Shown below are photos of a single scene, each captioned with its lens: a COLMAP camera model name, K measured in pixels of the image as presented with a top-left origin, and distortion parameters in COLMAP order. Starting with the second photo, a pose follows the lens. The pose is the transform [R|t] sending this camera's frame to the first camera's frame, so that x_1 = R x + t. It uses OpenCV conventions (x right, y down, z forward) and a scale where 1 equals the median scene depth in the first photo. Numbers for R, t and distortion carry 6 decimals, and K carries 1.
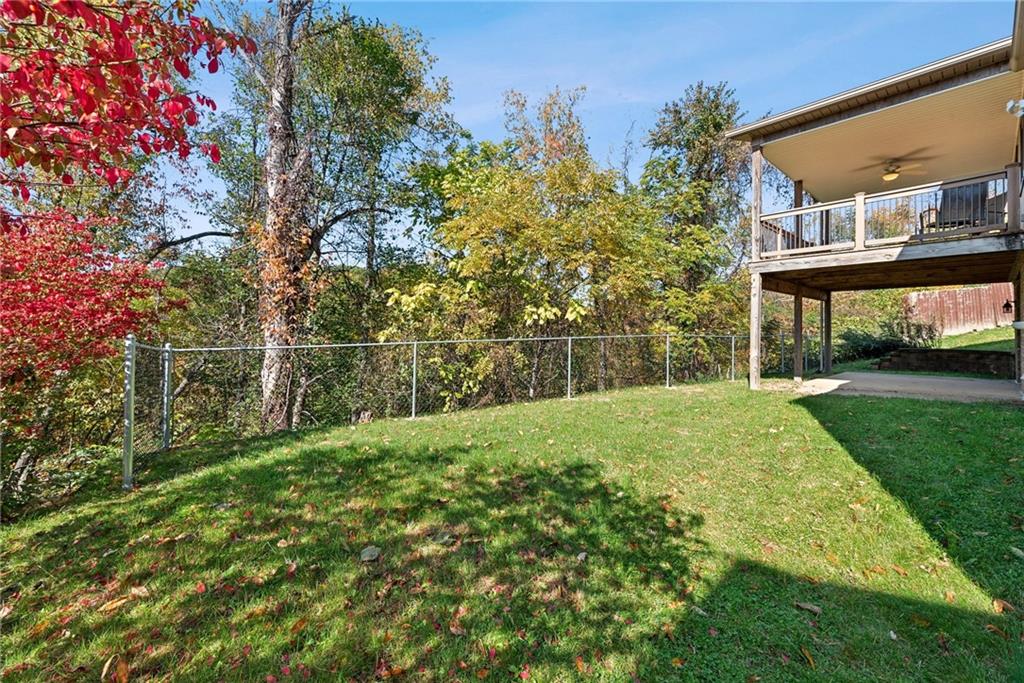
lens RADIAL K [[409.7, 0, 512.0], [0, 409.7, 341.5], [0, 0, 1]] dist [0.002343, 0.000043]
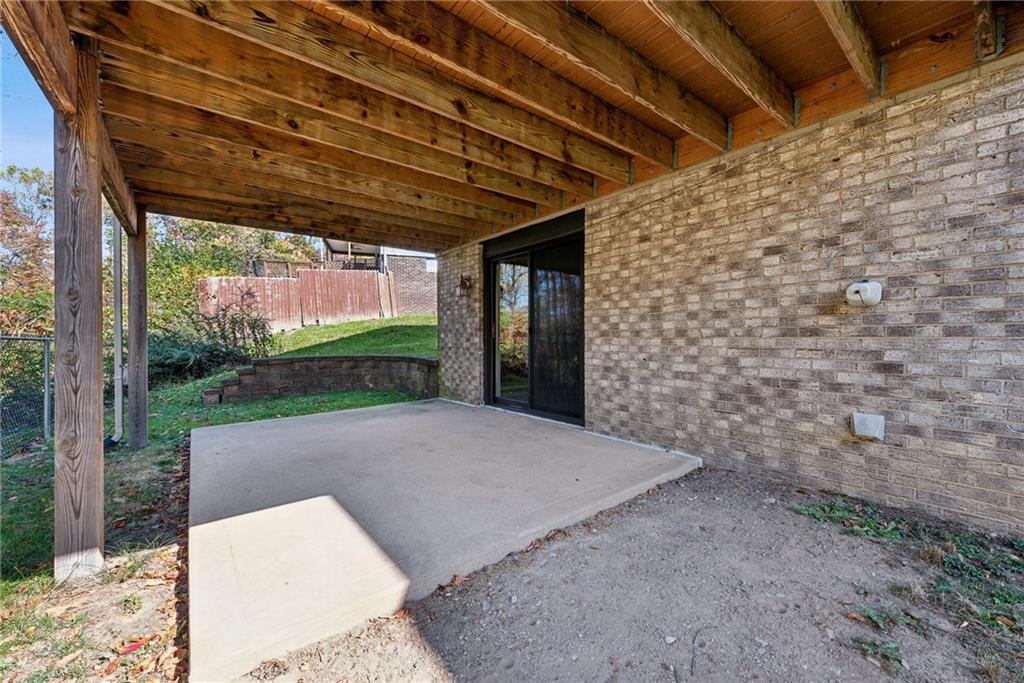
lens RADIAL K [[409.7, 0, 512.0], [0, 409.7, 341.5], [0, 0, 1]] dist [0.002343, 0.000043]
pose [[0.052249, -0.016322, 0.998501, 0.522364], [0.028203, 0.999492, 0.014863, -0.006654], [-0.998236, 0.027384, 0.052682, 0.791410]]
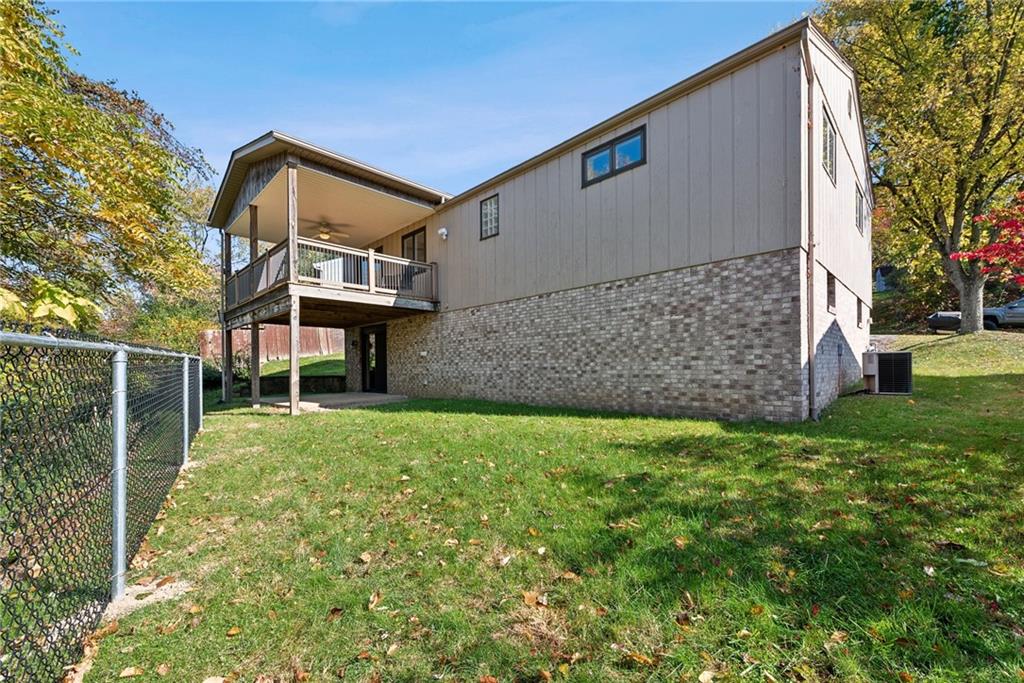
lens RADIAL K [[416.9, 0, 511.6], [0, 416.9, 369.4], [0, 0, 1]] dist [0.000867, -0.000009]
pose [[-0.058059, -0.006040, 0.998295, -0.339915], [0.036274, 0.999309, 0.008156, 0.015083], [-0.997654, 0.036686, -0.057800, 0.442456]]
